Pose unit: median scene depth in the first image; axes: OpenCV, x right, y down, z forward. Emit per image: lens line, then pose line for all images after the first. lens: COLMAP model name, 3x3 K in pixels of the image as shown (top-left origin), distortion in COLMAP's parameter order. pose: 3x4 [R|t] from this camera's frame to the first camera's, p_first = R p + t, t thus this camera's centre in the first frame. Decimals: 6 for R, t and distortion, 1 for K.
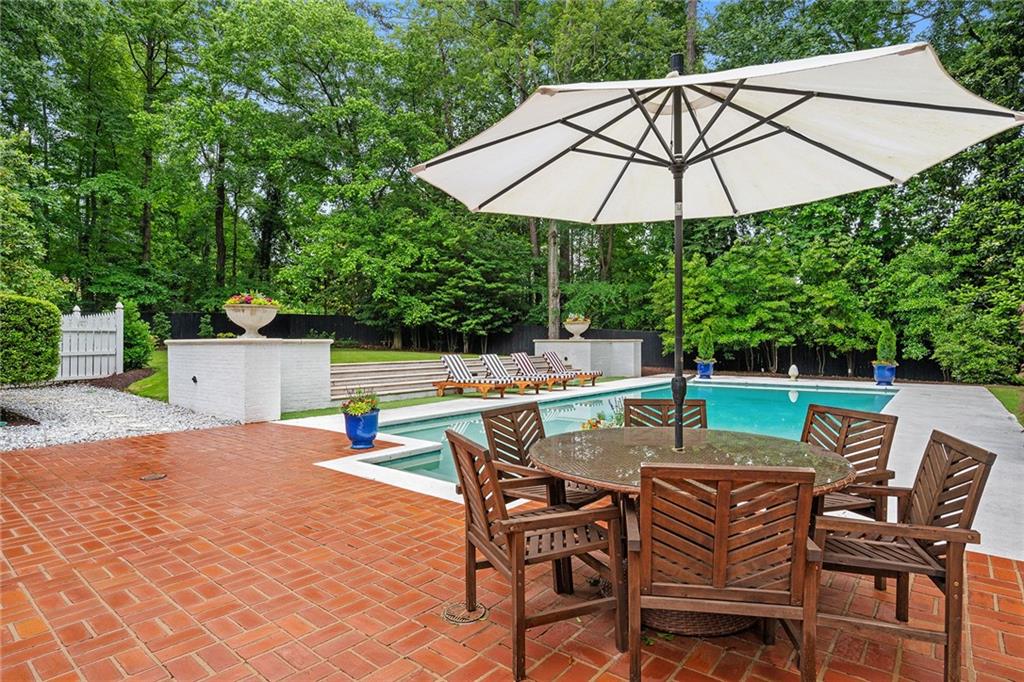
lens RADIAL K [[541.3, 0, 512.6], [0, 541.3, 344.4], [0, 0, 1]] dist [-0.007608, 0.000599]
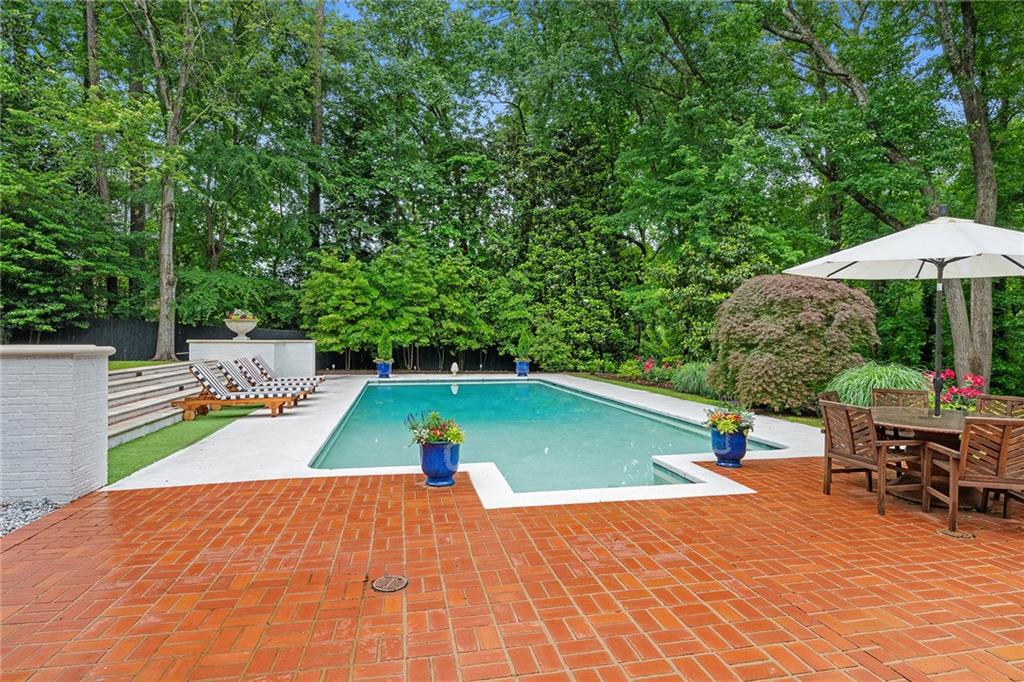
lens RADIAL K [[541.3, 0, 510.6], [0, 541.3, 337.8], [0, 0, 1]] dist [-0.007608, 0.000599]
pose [[0.632649, 0.006309, 0.774413, -0.243996], [-0.002088, 0.999977, -0.006440, -0.006929], [-0.774436, 0.002457, 0.632647, 0.116185]]
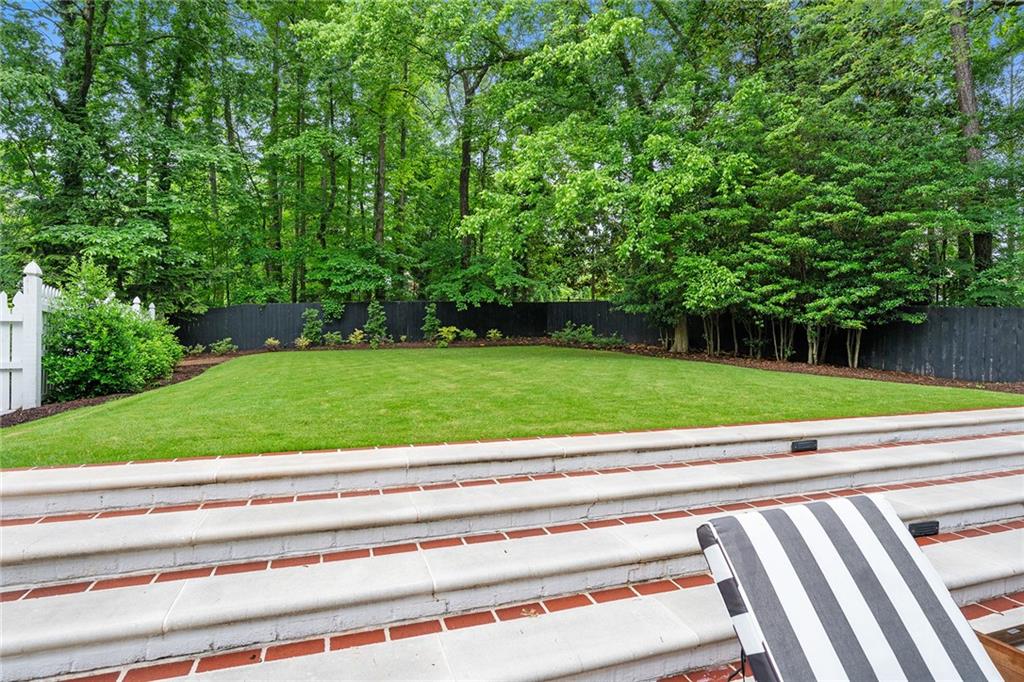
lens RADIAL K [[541.3, 0, 517.7], [0, 541.3, 342.2], [0, 0, 1]] dist [-0.007608, 0.000599]
pose [[0.848539, 0.011113, -0.529017, -0.063332], [-0.006274, 0.999920, 0.010942, -0.010326], [0.529096, -0.005965, 0.848541, 0.504312]]
